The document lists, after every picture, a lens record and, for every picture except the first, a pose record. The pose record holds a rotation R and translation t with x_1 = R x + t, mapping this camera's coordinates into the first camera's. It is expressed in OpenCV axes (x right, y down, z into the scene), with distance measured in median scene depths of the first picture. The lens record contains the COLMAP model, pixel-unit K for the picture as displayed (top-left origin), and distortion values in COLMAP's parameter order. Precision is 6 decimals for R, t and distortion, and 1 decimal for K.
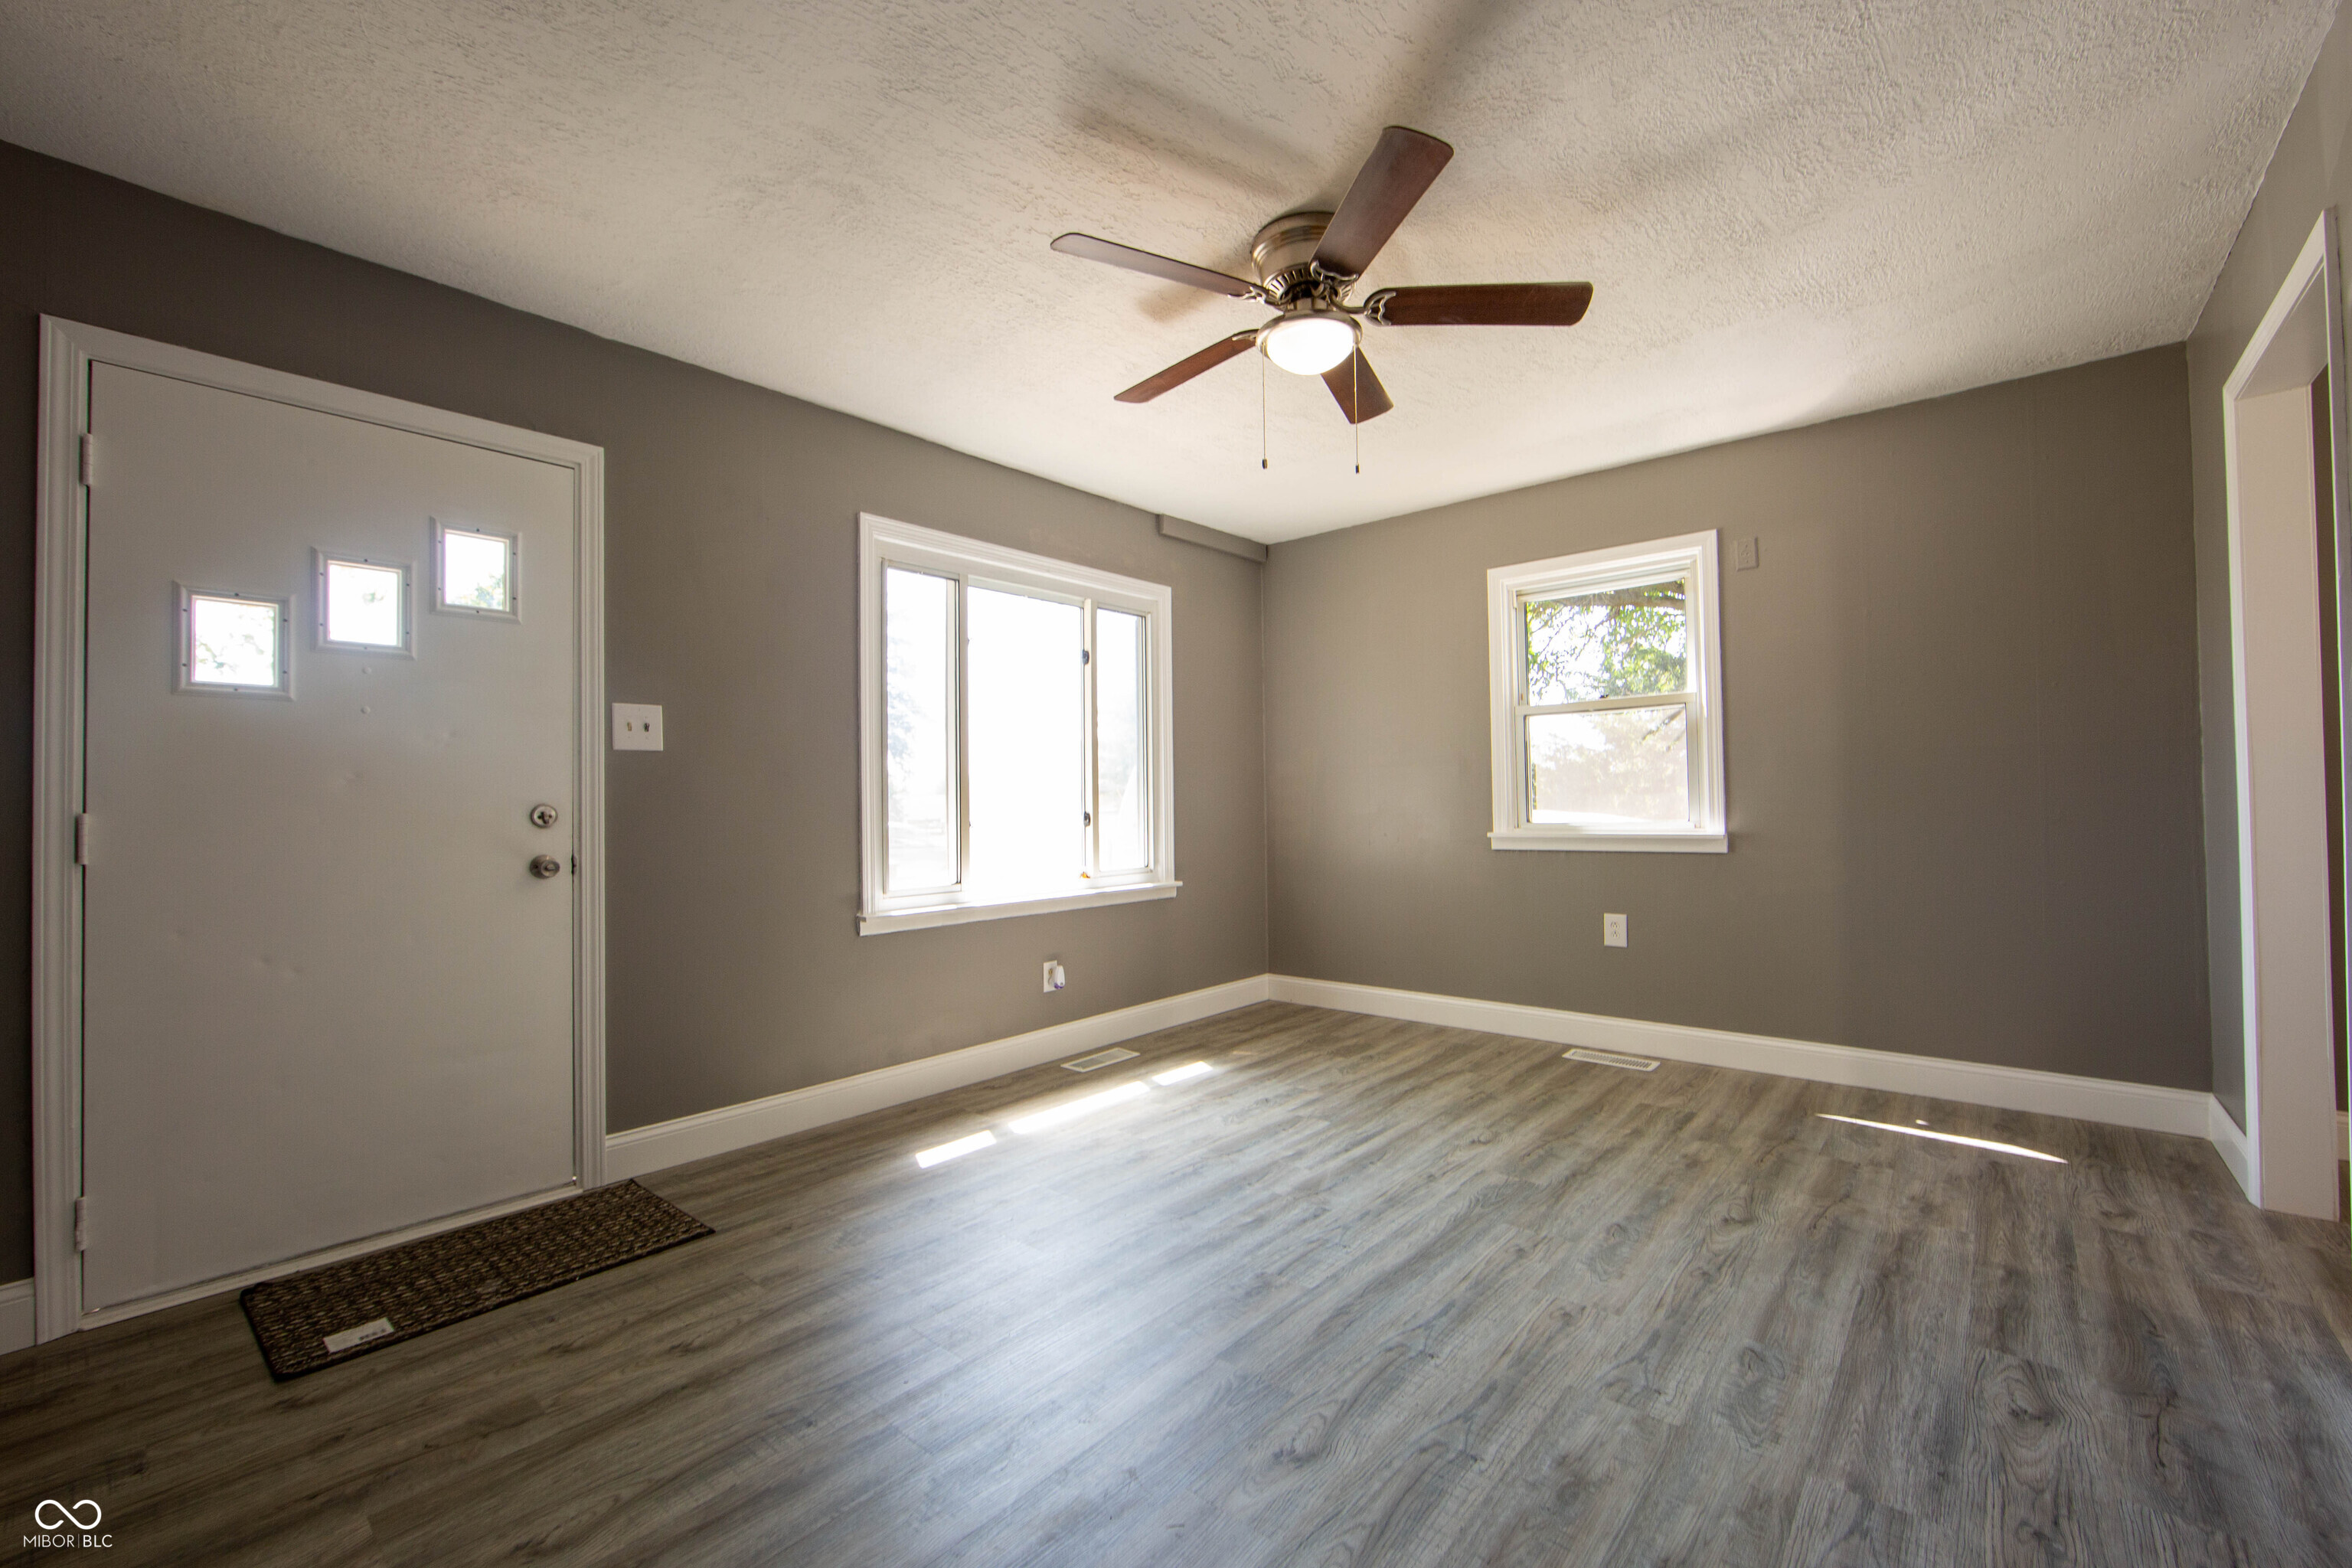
lens RADIAL K [[933.9, 0, 1185.3], [0, 933.9, 790.7], [0, 0, 1]] dist [-0.013543, 0.002274]
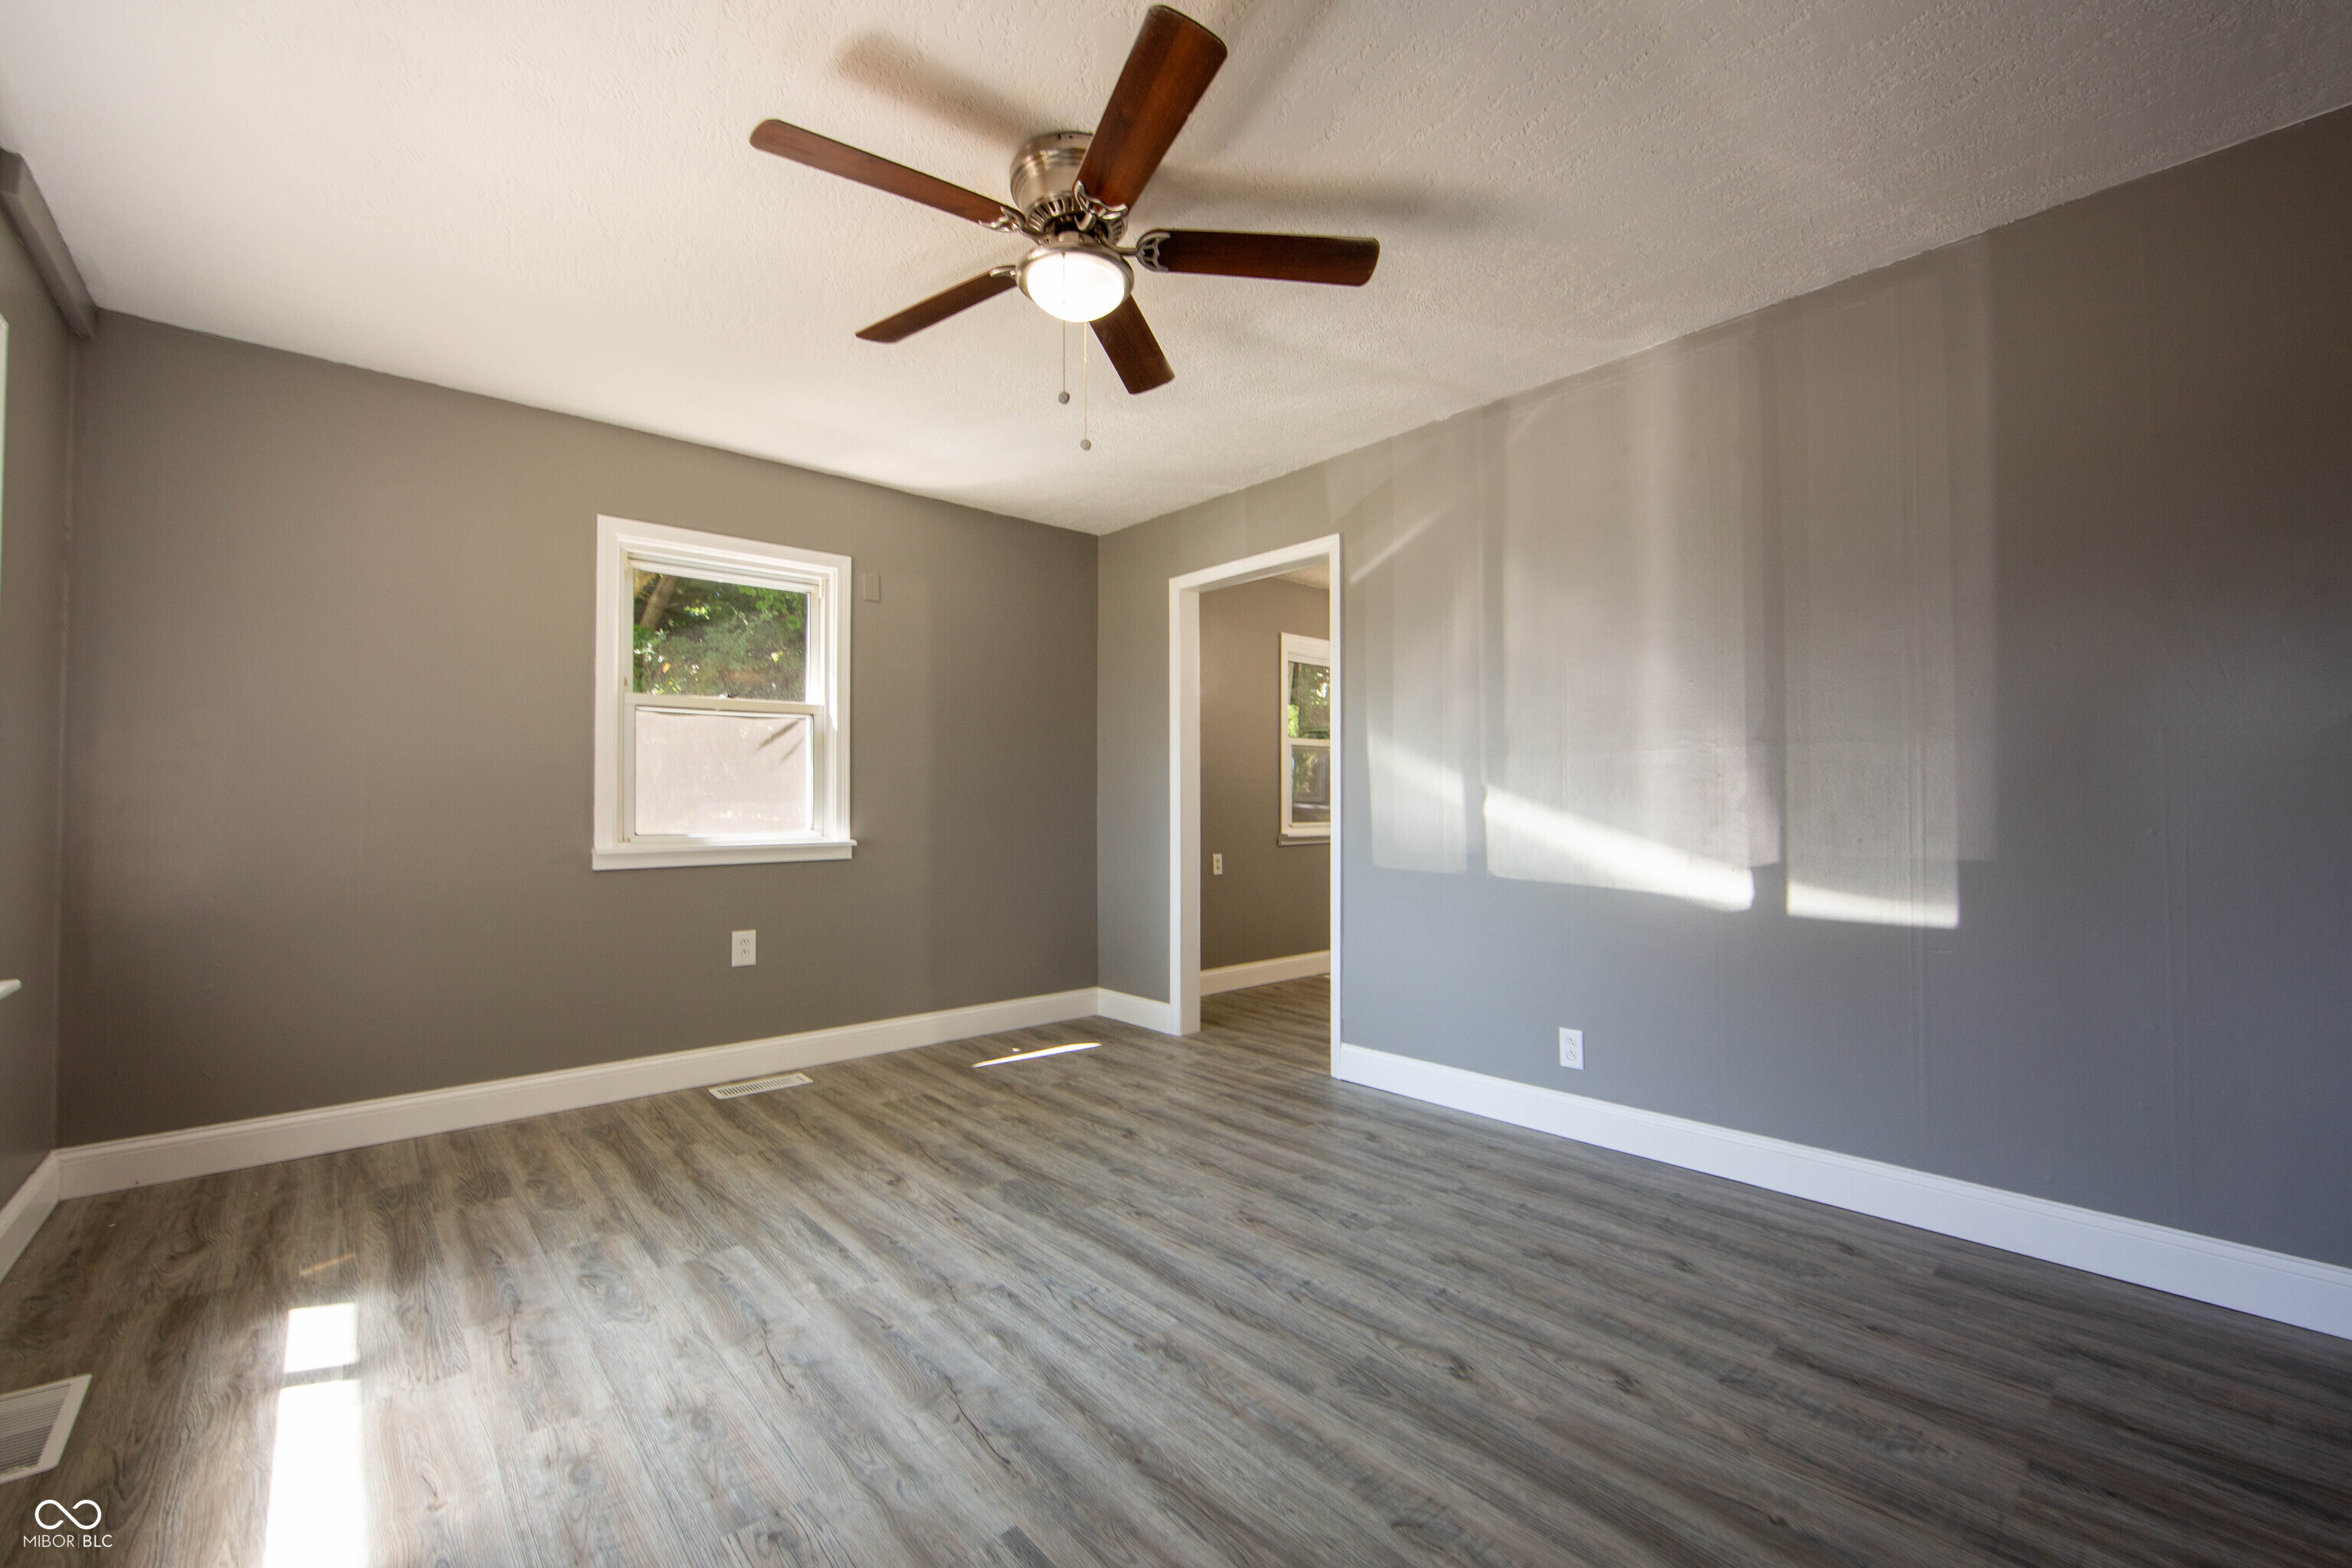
lens RADIAL K [[933.9, 0, 1184.5], [0, 933.9, 784.4], [0, 0, 1]] dist [-0.013543, 0.002274]
pose [[0.157949, 0.037747, 0.986726, -0.525972], [-0.010635, 0.999276, -0.036525, 0.020477], [-0.987390, -0.004725, 0.158236, 0.555788]]
